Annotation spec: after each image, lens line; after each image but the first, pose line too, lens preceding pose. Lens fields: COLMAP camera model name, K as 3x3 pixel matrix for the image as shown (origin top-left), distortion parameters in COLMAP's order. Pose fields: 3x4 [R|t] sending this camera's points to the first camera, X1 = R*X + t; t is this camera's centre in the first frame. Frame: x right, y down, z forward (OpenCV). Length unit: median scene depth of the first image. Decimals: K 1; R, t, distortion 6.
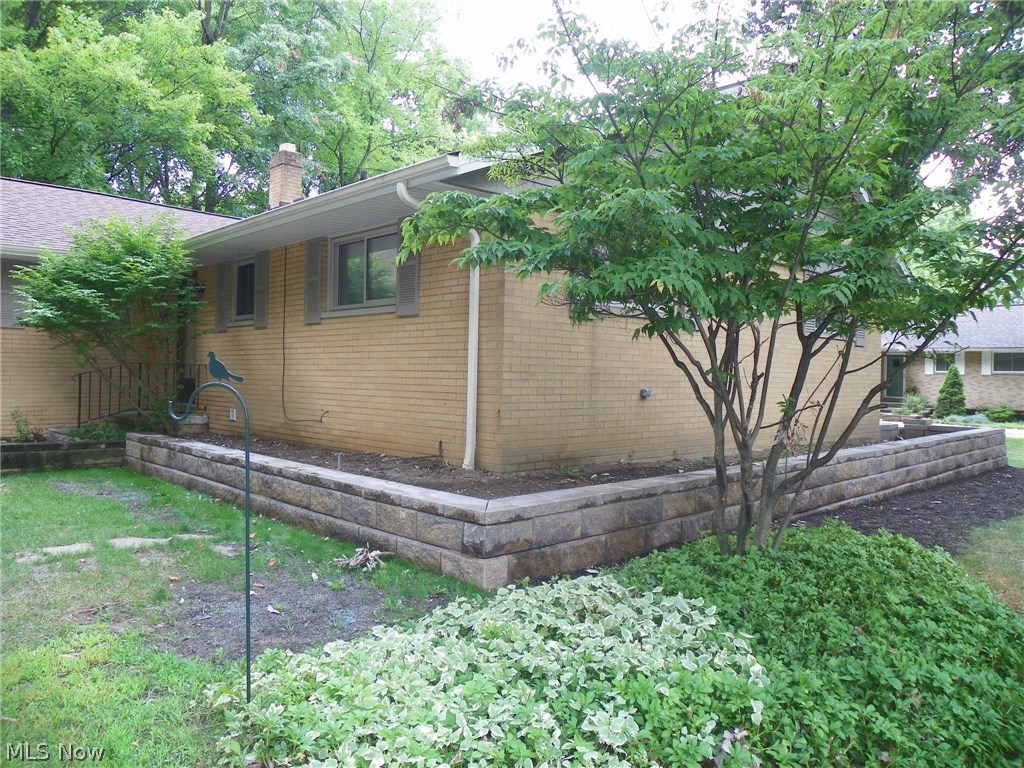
lens RADIAL K [[769.1, 0, 512.0], [0, 769.1, 384.0], [0, 0, 1]] dist [-0.097479, -0.000616]
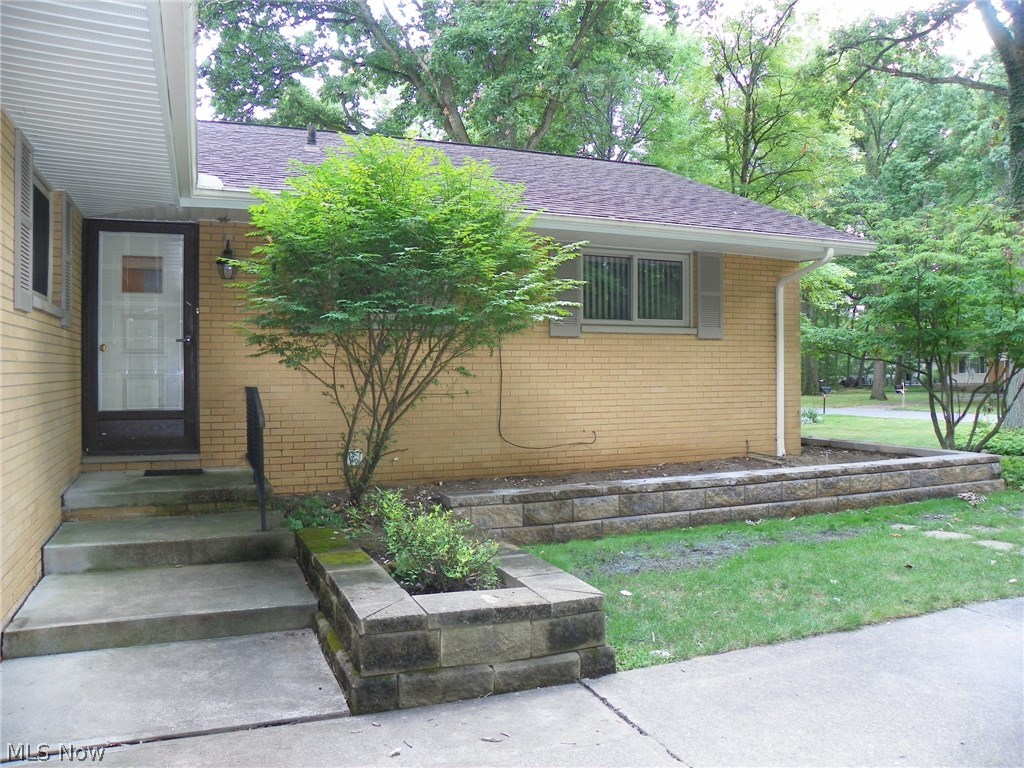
lens RADIAL K [[769.1, 0, 512.0], [0, 769.1, 384.0], [0, 0, 1]] dist [-0.097479, -0.000616]
pose [[0.369692, -0.034563, 0.928511, -1.337106], [0.020653, 0.999367, 0.028977, -0.060159], [-0.928925, 0.008464, 0.370172, 0.853946]]
